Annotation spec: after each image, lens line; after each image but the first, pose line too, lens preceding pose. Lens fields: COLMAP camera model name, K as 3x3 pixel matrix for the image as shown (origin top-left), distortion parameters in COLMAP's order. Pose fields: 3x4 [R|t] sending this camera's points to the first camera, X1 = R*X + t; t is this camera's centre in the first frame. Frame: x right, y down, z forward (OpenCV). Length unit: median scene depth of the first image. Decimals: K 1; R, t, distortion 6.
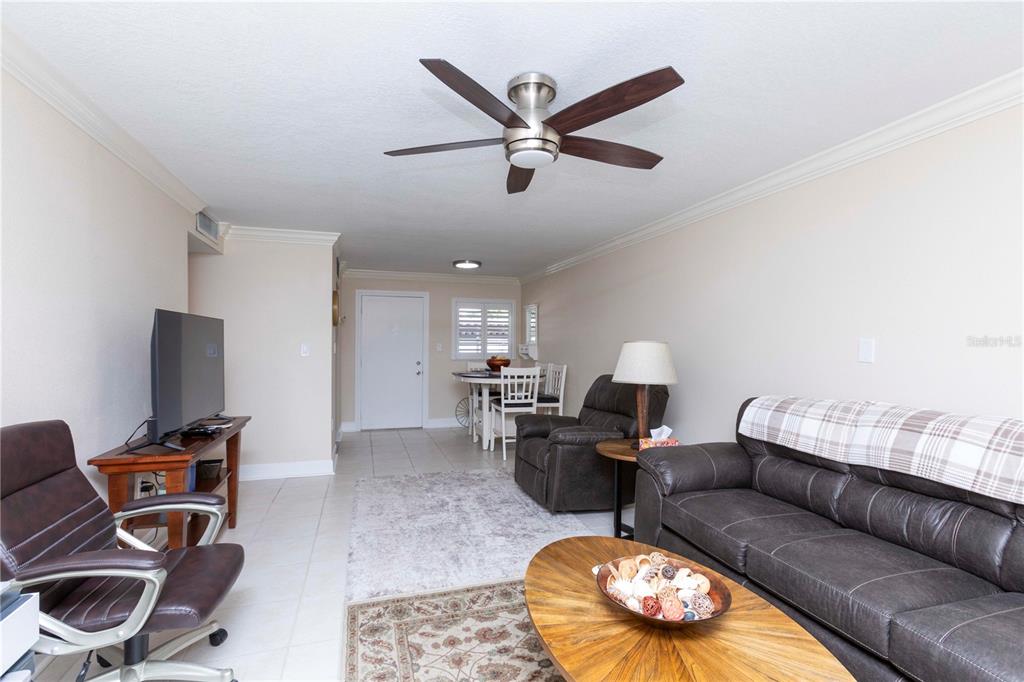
lens RADIAL K [[457.1, 0, 507.7], [0, 457.1, 345.7], [0, 0, 1]] dist [-0.010225, 0.006166]
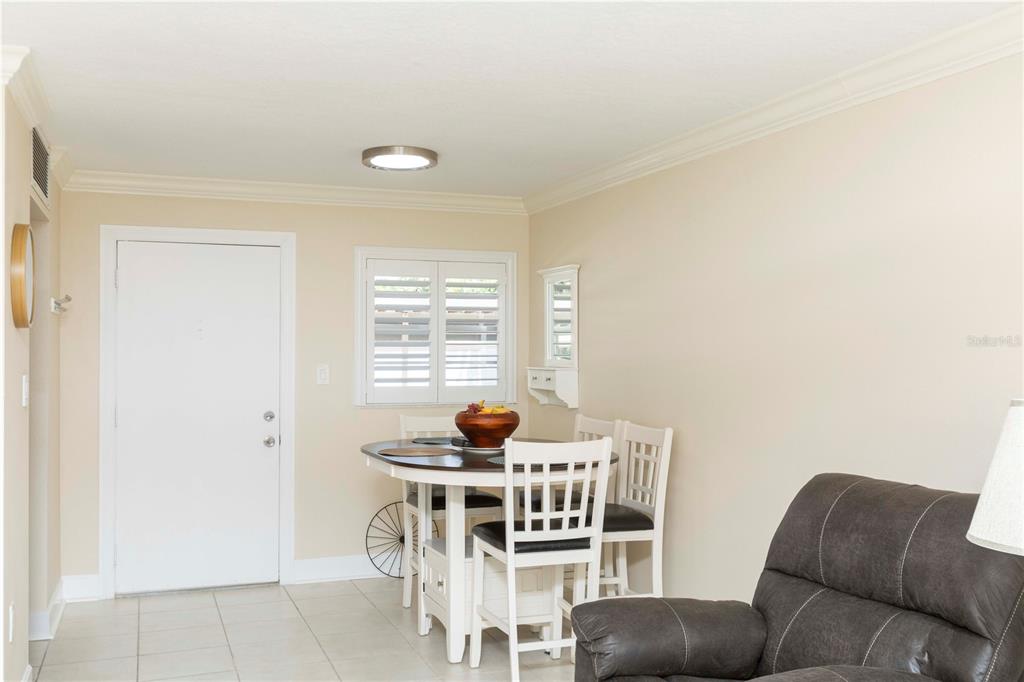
lens RADIAL K [[1020.0, 0, 512.4], [0, 1020.0, 340.8], [0, 0, 1]] dist [0.015972, 0.000000]
pose [[0.998925, -0.004312, 0.046157, -0.043603], [0.004858, 0.999919, -0.011726, -0.021287], [-0.046103, 0.011937, 0.998865, 0.192163]]
